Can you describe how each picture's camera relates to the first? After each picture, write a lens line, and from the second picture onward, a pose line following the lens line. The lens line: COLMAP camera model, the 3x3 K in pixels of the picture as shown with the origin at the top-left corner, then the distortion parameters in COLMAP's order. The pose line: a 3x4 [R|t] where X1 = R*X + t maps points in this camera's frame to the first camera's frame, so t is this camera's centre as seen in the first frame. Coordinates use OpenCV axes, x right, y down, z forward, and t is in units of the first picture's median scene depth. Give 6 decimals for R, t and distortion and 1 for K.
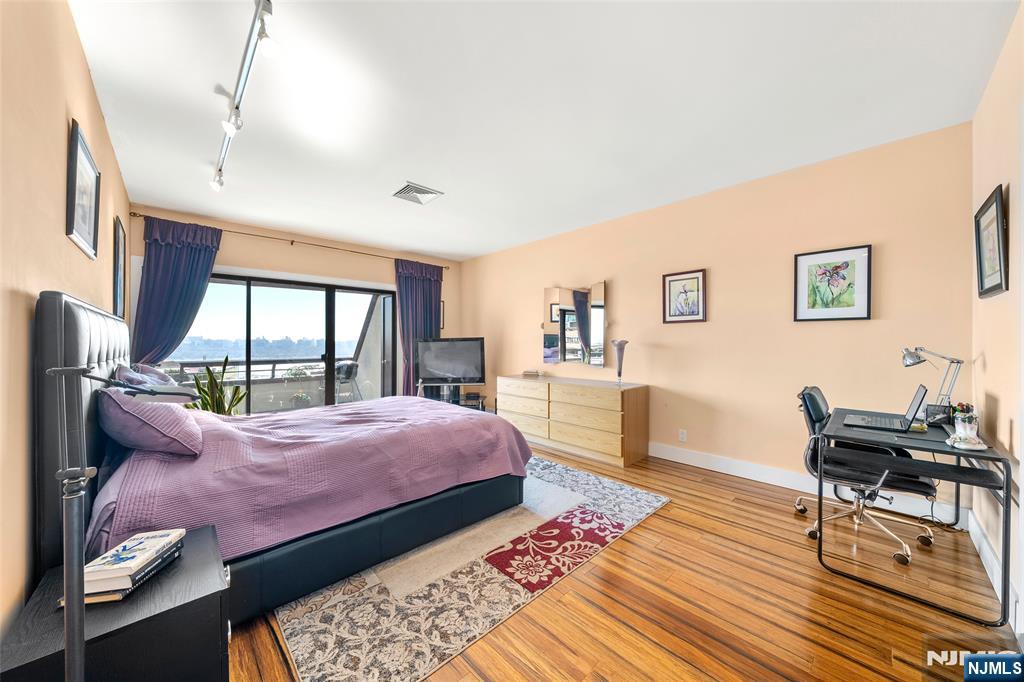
lens RADIAL K [[351.3, 0, 512.4], [0, 351.3, 346.7], [0, 0, 1]] dist [-0.001126, -0.000183]
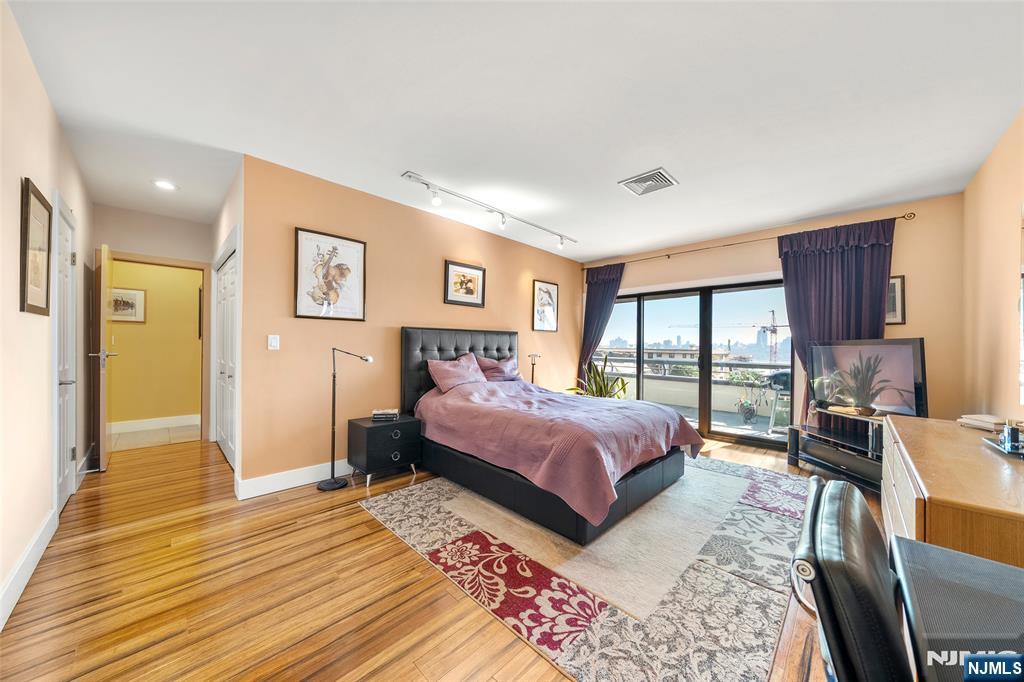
lens RADIAL K [[351.3, 0, 512.4], [0, 351.3, 346.7], [0, 0, 1]] dist [-0.001126, -0.000183]
pose [[0.033380, 0.005900, -0.999425, 0.933701], [-0.022103, 0.999742, 0.005163, -0.007008], [0.999198, 0.021918, 0.033502, 0.923542]]
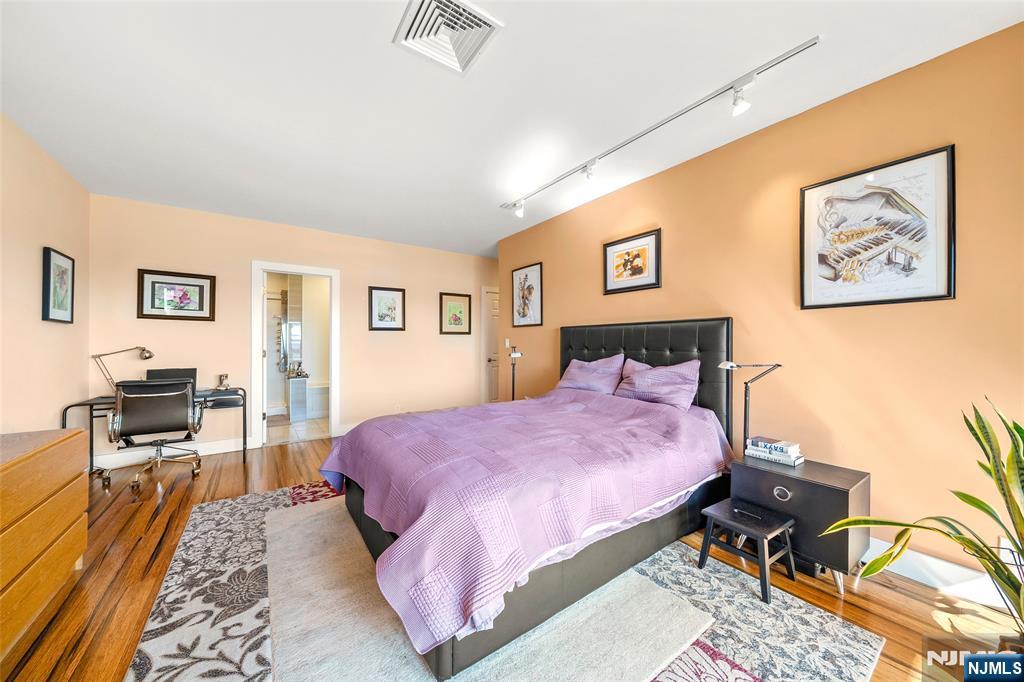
lens RADIAL K [[351.3, 0, 512.4], [0, 351.3, 346.7], [0, 0, 1]] dist [-0.001126, -0.000183]
pose [[-0.990094, 0.002638, 0.140378, -0.661986], [0.005809, 0.999737, 0.022189, -0.023352], [-0.140282, 0.022785, -0.989849, 2.190051]]
